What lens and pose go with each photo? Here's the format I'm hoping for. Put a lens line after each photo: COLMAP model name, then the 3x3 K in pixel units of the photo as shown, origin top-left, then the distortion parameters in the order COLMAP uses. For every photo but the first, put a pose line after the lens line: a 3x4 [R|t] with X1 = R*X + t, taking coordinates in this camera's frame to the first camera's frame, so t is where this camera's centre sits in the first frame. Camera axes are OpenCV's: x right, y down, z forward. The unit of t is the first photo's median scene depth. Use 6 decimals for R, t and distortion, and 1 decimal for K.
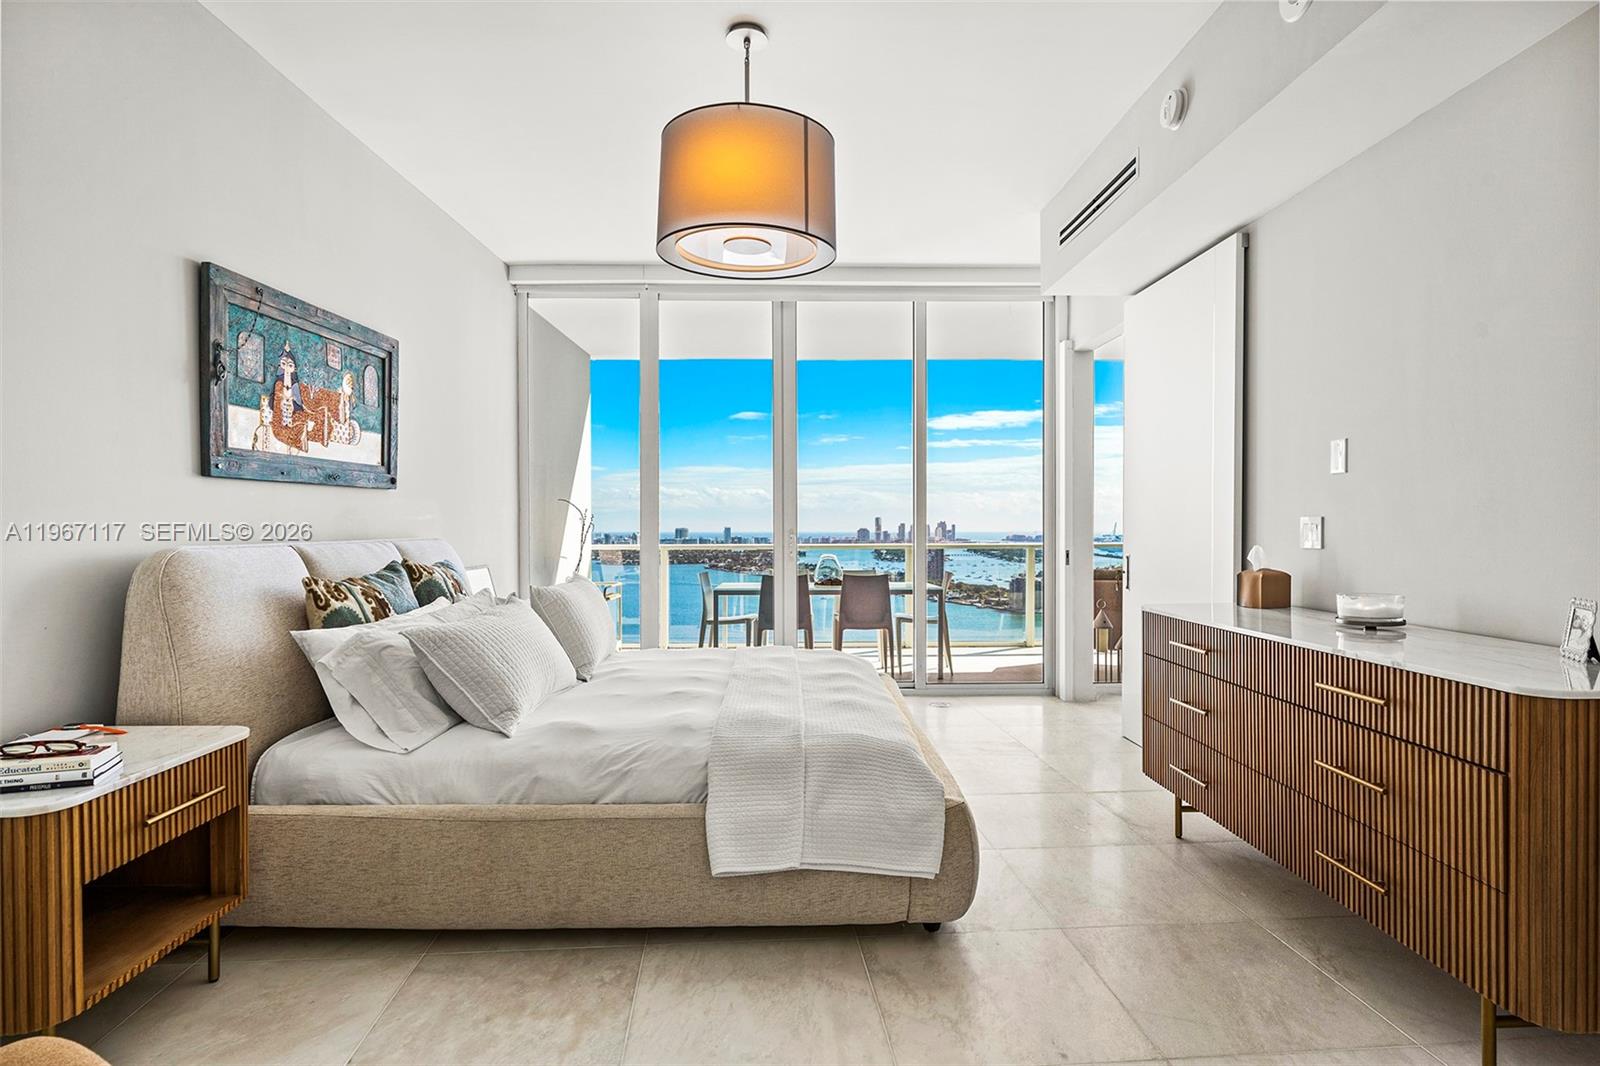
lens RADIAL K [[838.4, 0, 800.0], [0, 838.4, 533.0], [0, 0, 1]] dist [0.000715, -0.000025]
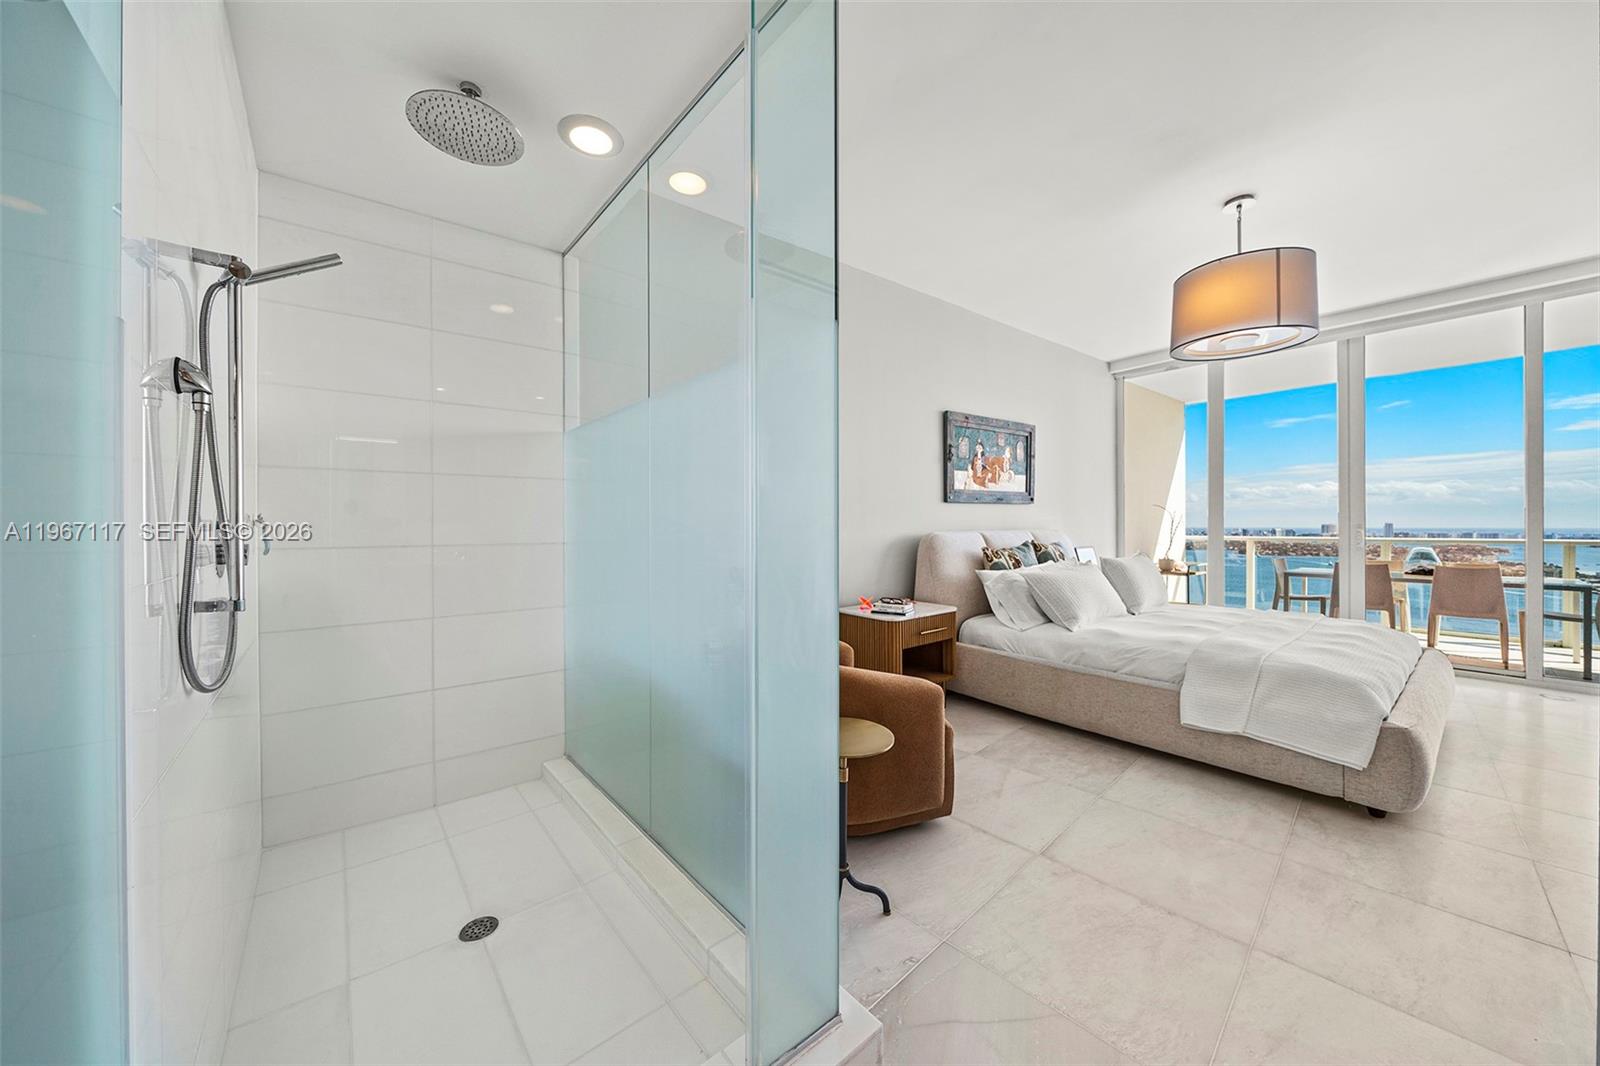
lens RADIAL K [[566.2, 0, 800.0], [0, 566.2, 533.0], [0, 0, 1]] dist [0.000373, 0.000039]
pose [[0.620335, 0.010632, -0.784265, 0.267271], [-0.003202, 0.999934, 0.011023, 0.001844], [0.784331, -0.004327, 0.620328, -0.286348]]
